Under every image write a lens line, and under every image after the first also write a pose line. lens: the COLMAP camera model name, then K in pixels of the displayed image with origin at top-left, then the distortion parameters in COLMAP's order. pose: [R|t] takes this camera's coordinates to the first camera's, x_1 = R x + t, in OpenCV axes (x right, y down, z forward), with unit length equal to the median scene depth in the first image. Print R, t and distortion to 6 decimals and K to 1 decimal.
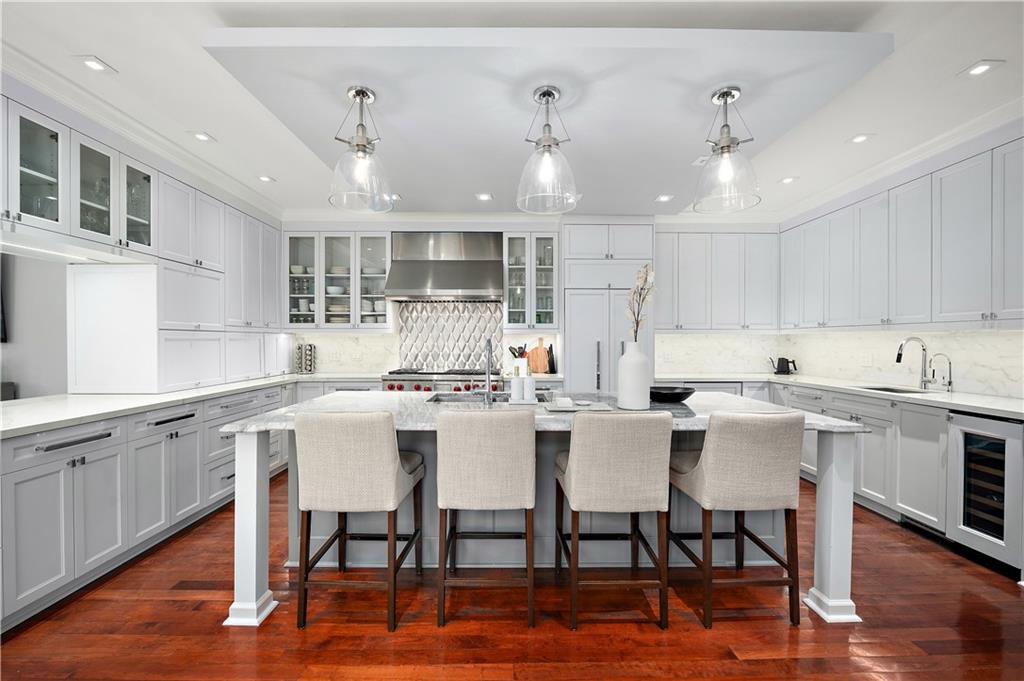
lens RADIAL K [[430.4, 0, 510.7], [0, 430.4, 341.6], [0, 0, 1]] dist [-0.004927, -0.000248]
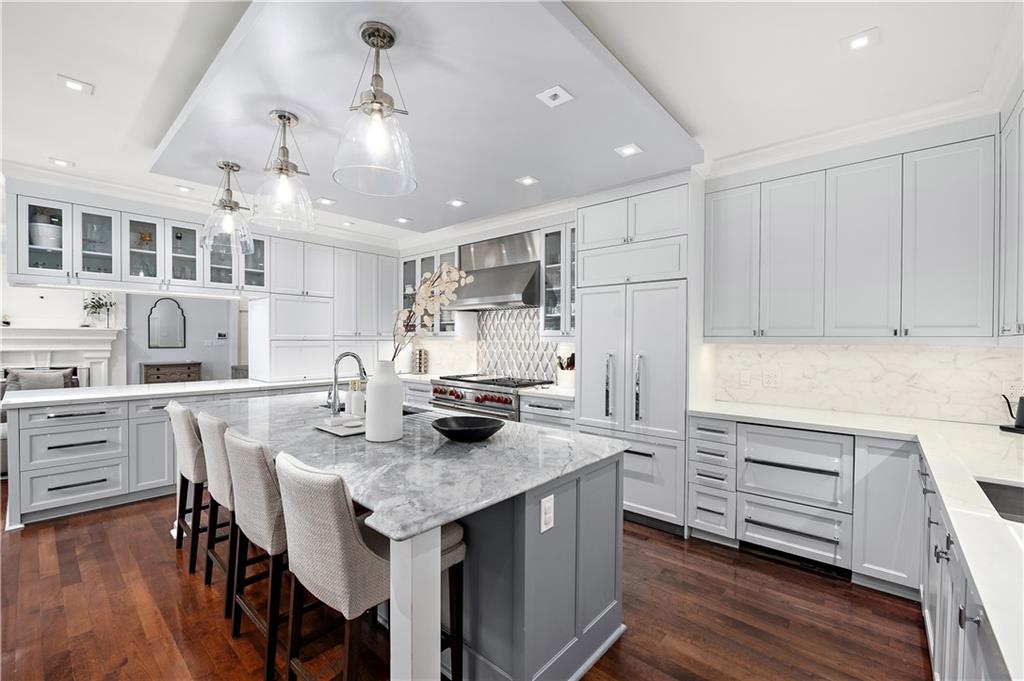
lens RADIAL K [[430.4, 0, 506.7], [0, 430.4, 341.9], [0, 0, 1]] dist [-0.004927, -0.000248]
pose [[0.739428, 0.006892, -0.673200, 0.539083], [-0.005283, 0.999976, 0.004435, -0.022112], [0.673215, 0.000277, 0.739447, 0.286530]]
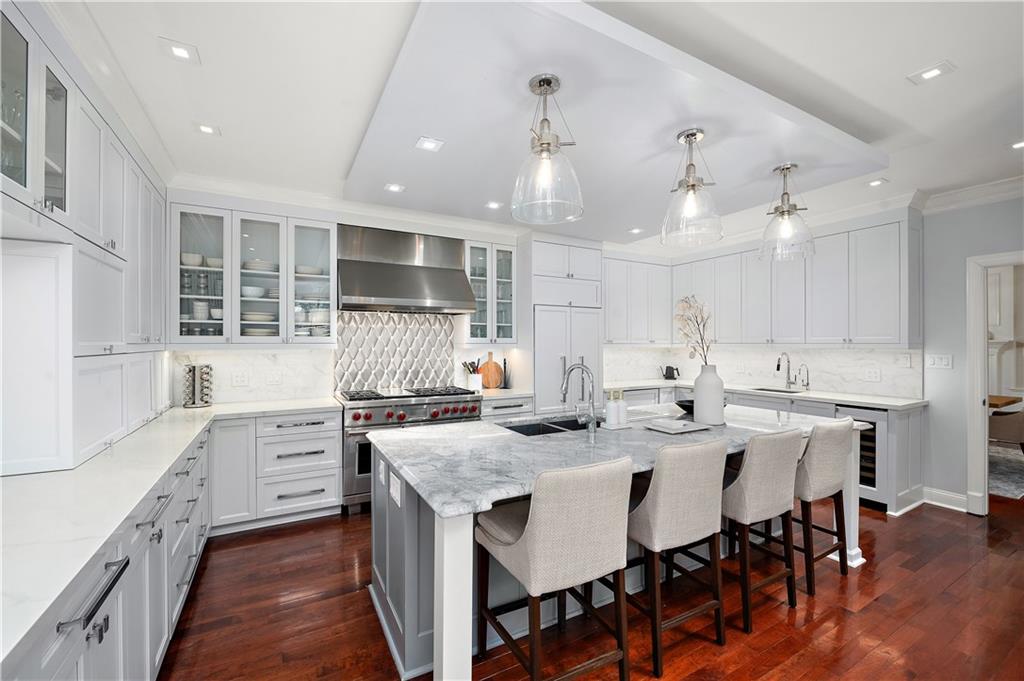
lens RADIAL K [[430.4, 0, 510.0], [0, 430.4, 341.4], [0, 0, 1]] dist [-0.004927, -0.000248]
pose [[0.876716, 0.000767, 0.481008, -0.381395], [0.001633, 0.999988, -0.004571, -0.029858], [-0.481006, 0.004793, 0.876704, 0.136078]]
